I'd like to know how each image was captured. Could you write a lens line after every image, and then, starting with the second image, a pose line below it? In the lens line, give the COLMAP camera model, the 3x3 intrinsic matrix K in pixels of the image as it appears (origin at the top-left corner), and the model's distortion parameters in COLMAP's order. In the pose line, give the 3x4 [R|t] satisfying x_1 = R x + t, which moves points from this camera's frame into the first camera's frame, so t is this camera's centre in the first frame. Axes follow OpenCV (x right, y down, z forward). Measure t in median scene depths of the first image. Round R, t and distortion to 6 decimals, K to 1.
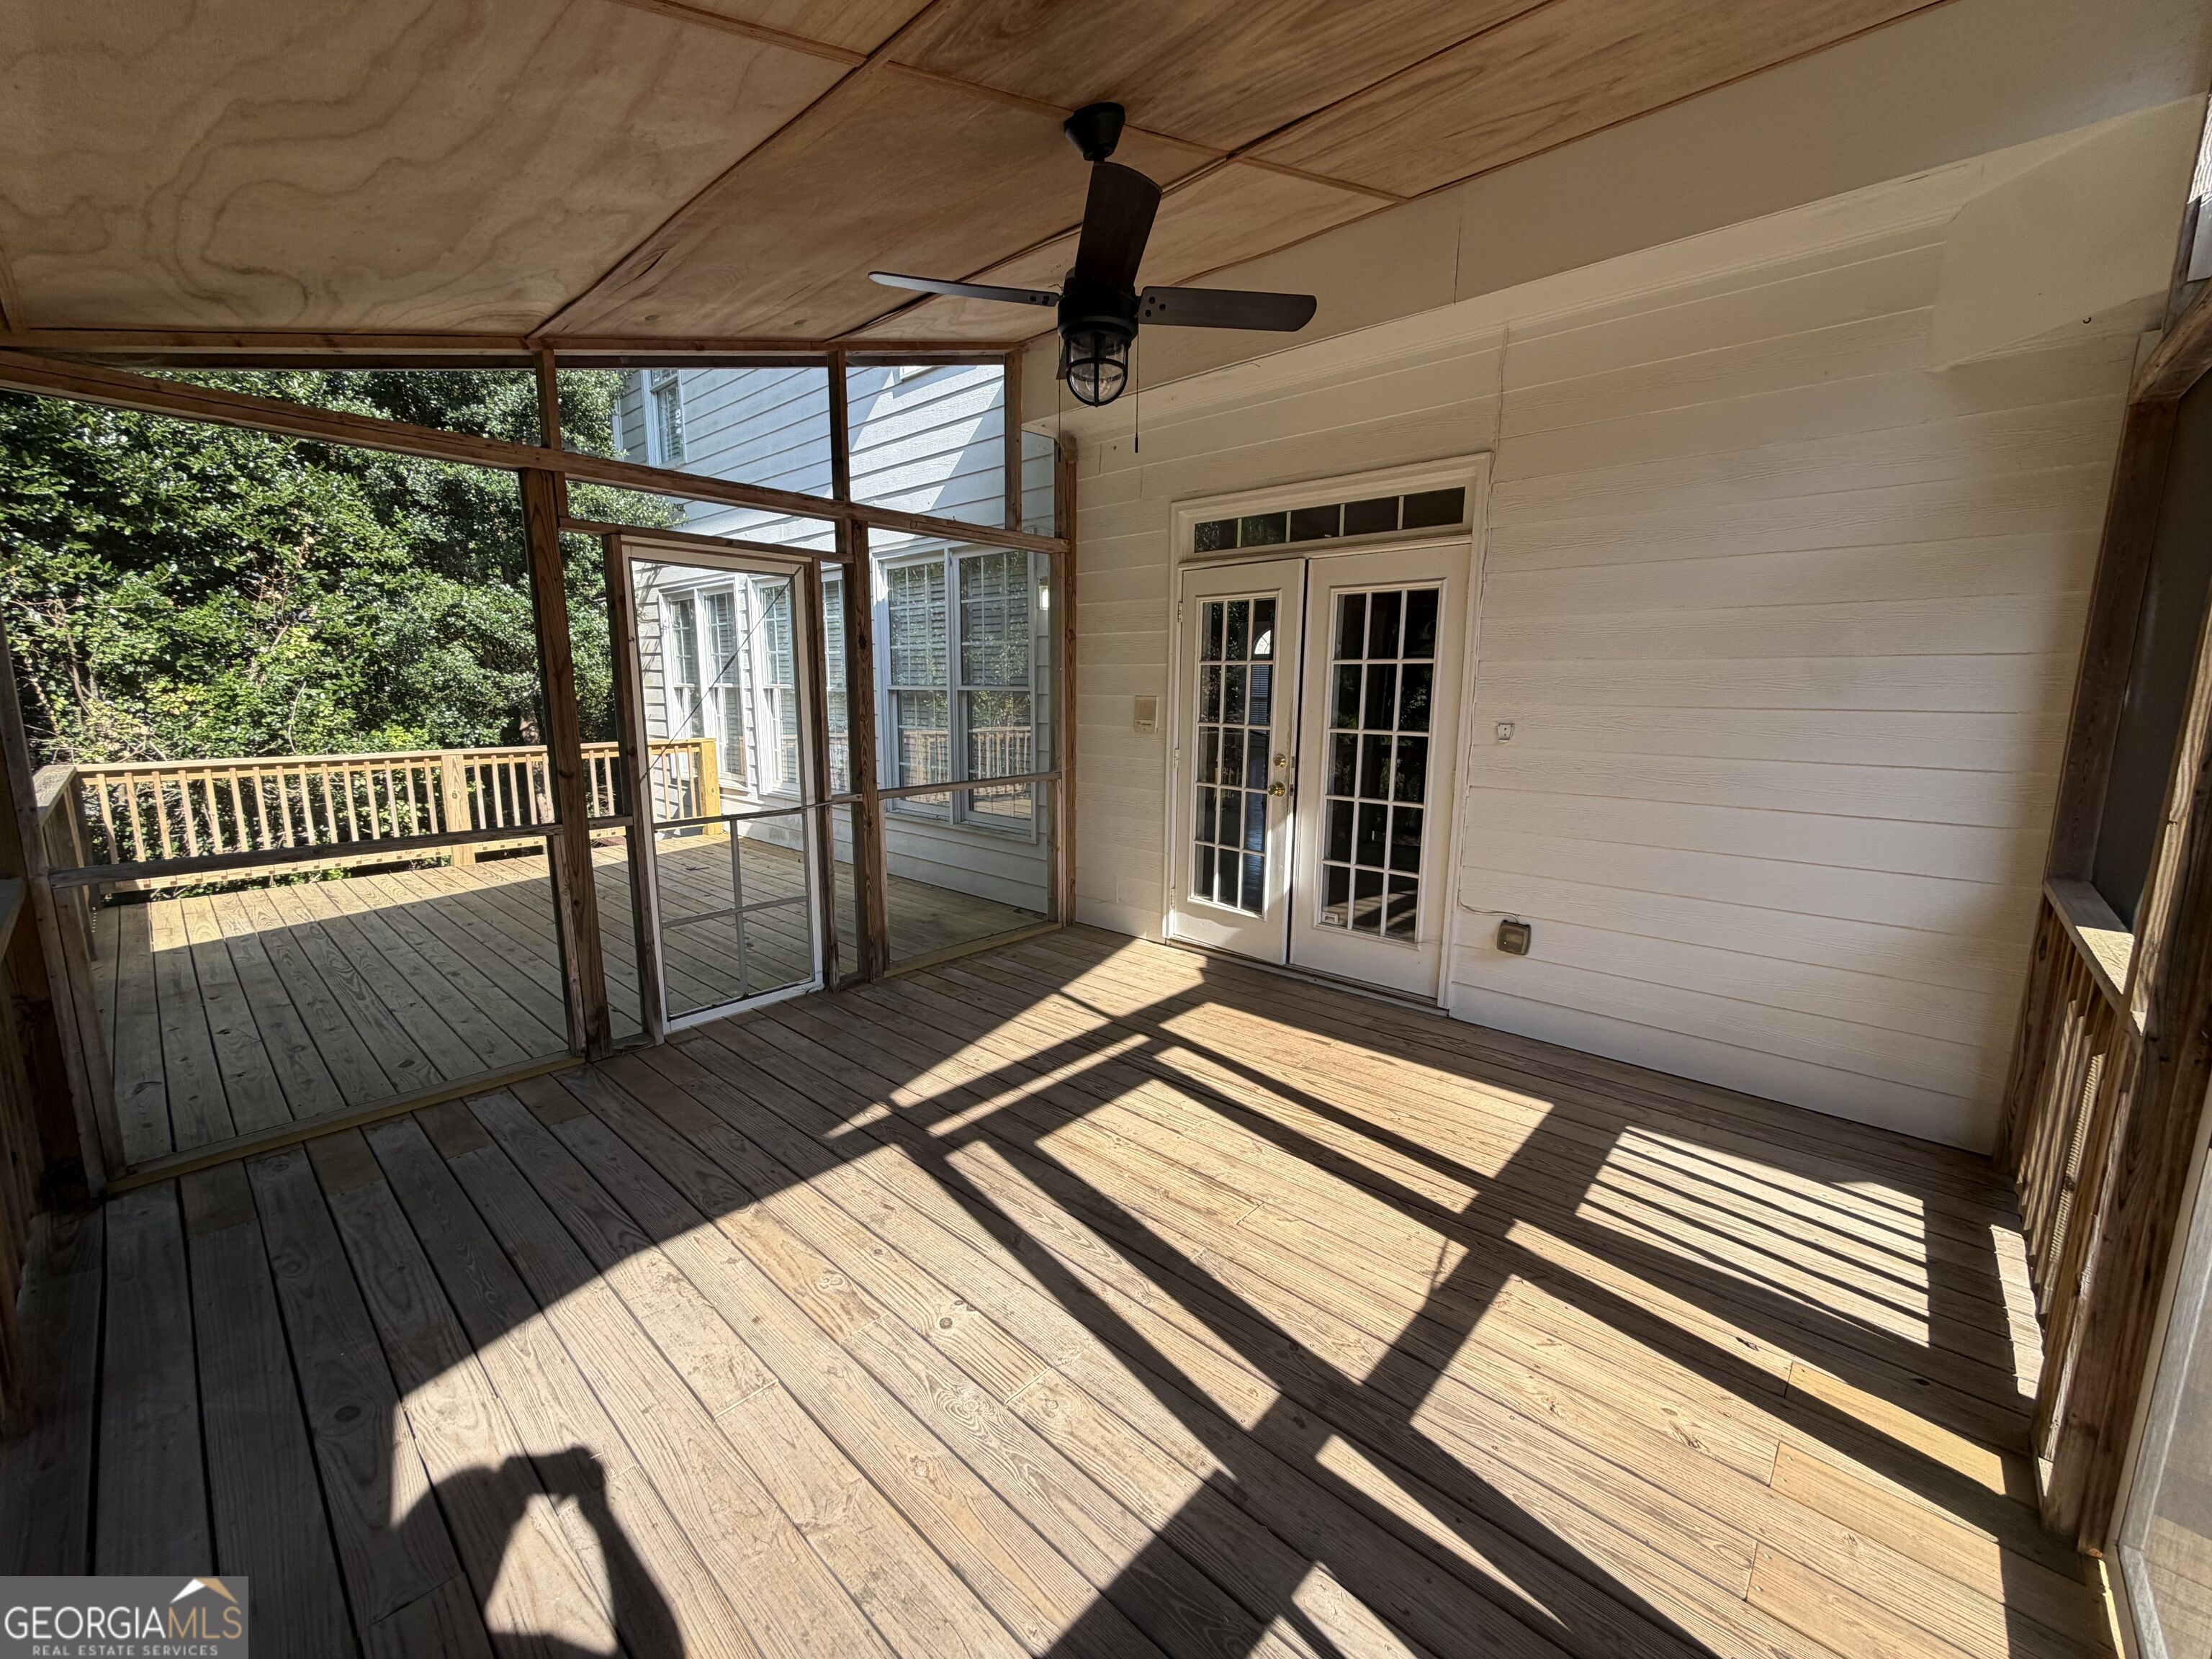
lens RADIAL K [[880.4, 0, 1100.7], [0, 880.4, 827.3], [0, 0, 1]] dist [0.000206, 0.000168]
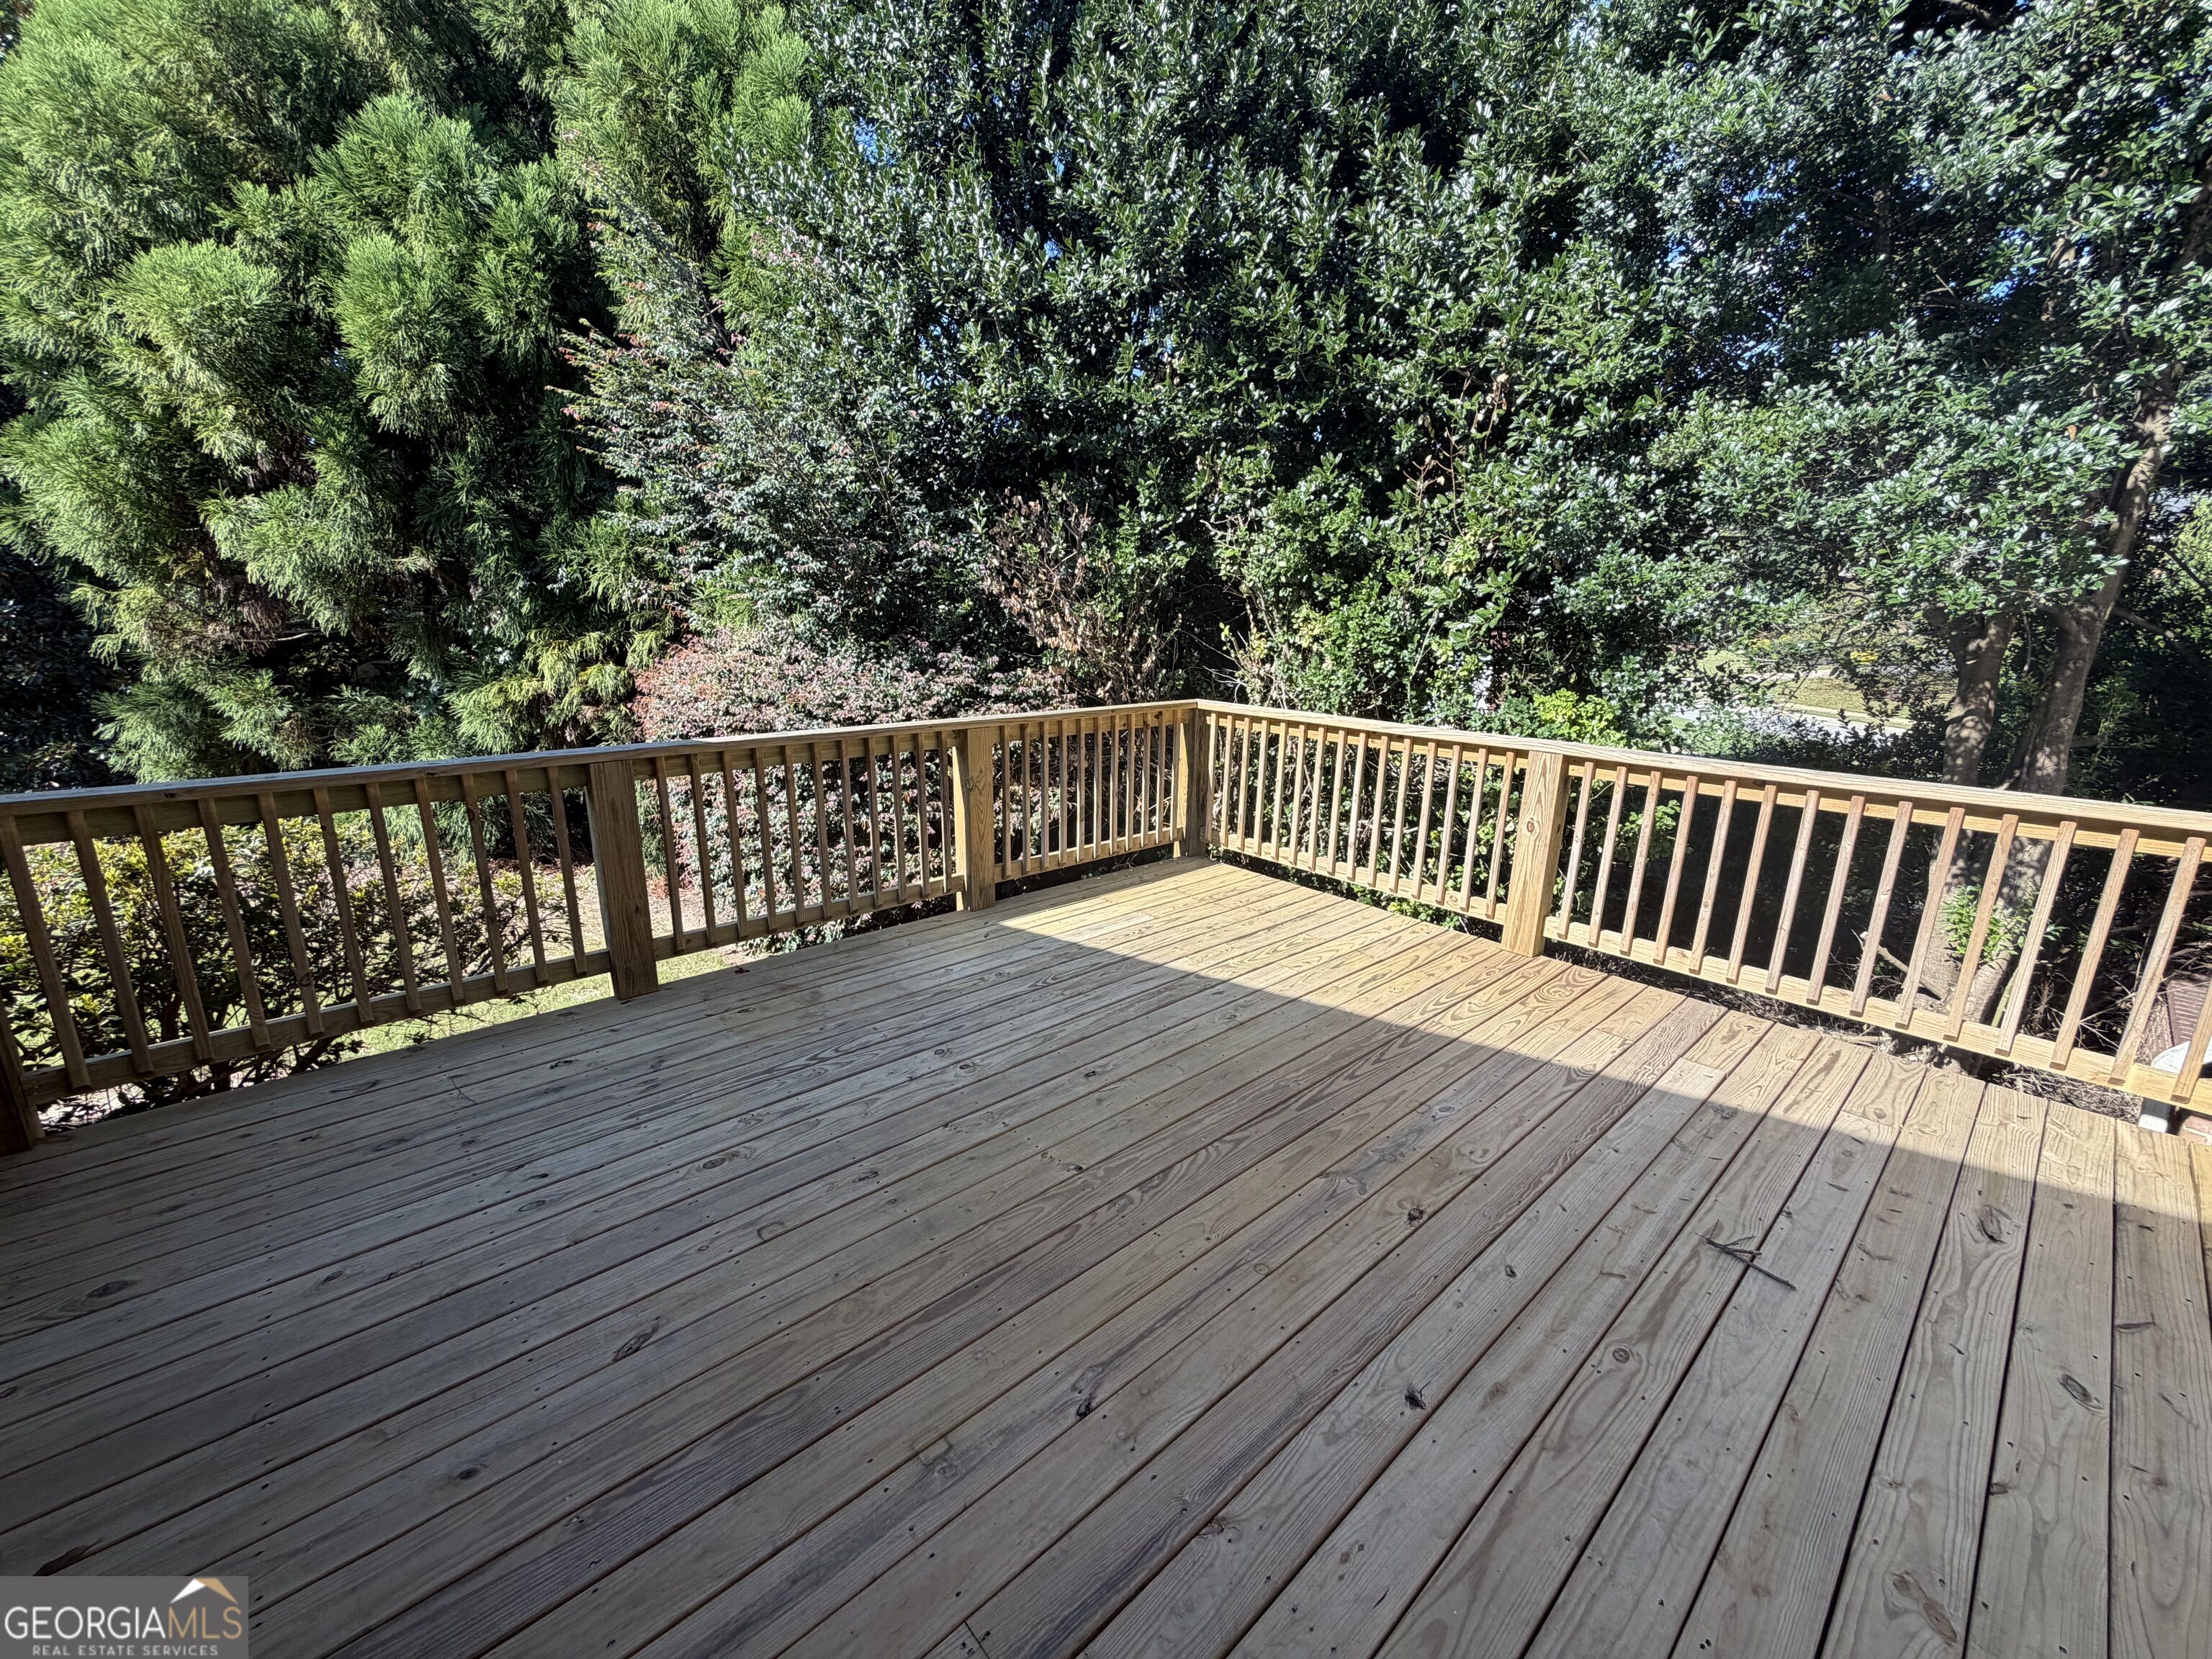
lens RADIAL K [[880.4, 0, 1100.7], [0, 880.4, 827.3], [0, 0, 1]] dist [0.000206, 0.000168]
pose [[-0.101320, 0.238369, -0.965875, -0.222746], [-0.174065, 0.951648, 0.253117, -0.149628], [0.979508, 0.193771, -0.054930, 0.919021]]
